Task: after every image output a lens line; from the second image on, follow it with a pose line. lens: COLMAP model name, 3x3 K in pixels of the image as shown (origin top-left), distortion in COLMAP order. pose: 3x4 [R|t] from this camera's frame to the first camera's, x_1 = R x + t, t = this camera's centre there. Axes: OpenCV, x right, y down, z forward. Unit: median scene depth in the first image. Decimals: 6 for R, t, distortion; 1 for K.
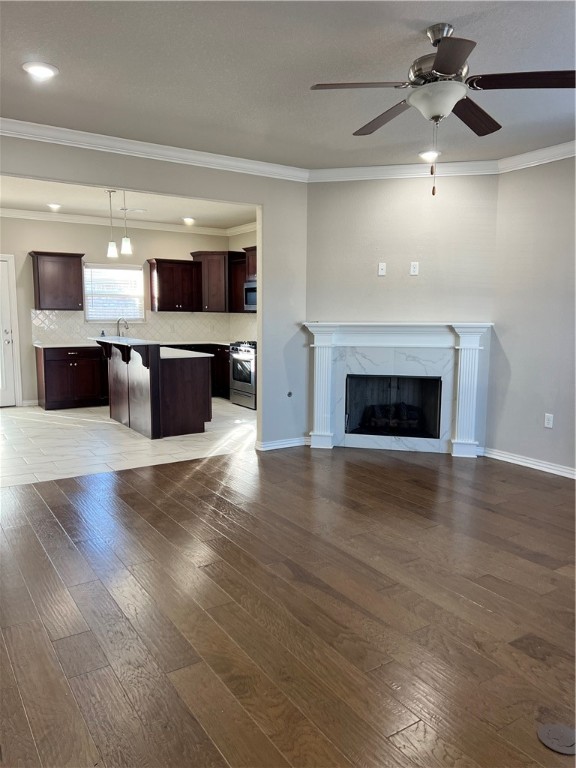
lens RADIAL K [[576.7, 0, 288.2], [0, 576.7, 383.1], [0, 0, 1]] dist [0.000553, -0.009567]
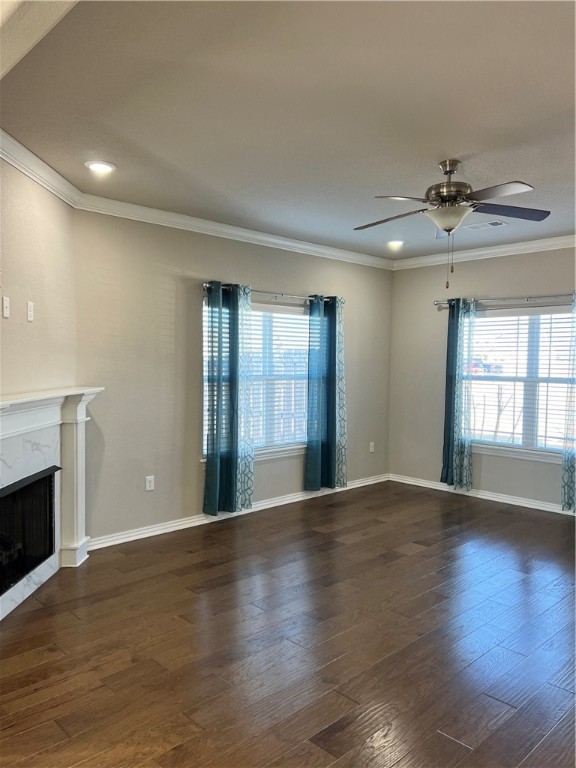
lens RADIAL K [[576.7, 0, 286.7], [0, 576.7, 384.7], [0, 0, 1]] dist [0.000553, -0.009567]
pose [[-0.190877, -0.049959, 0.980342, -0.511475], [0.111483, 0.991139, 0.072216, -0.136837], [-0.975263, 0.123076, -0.183616, 0.885549]]
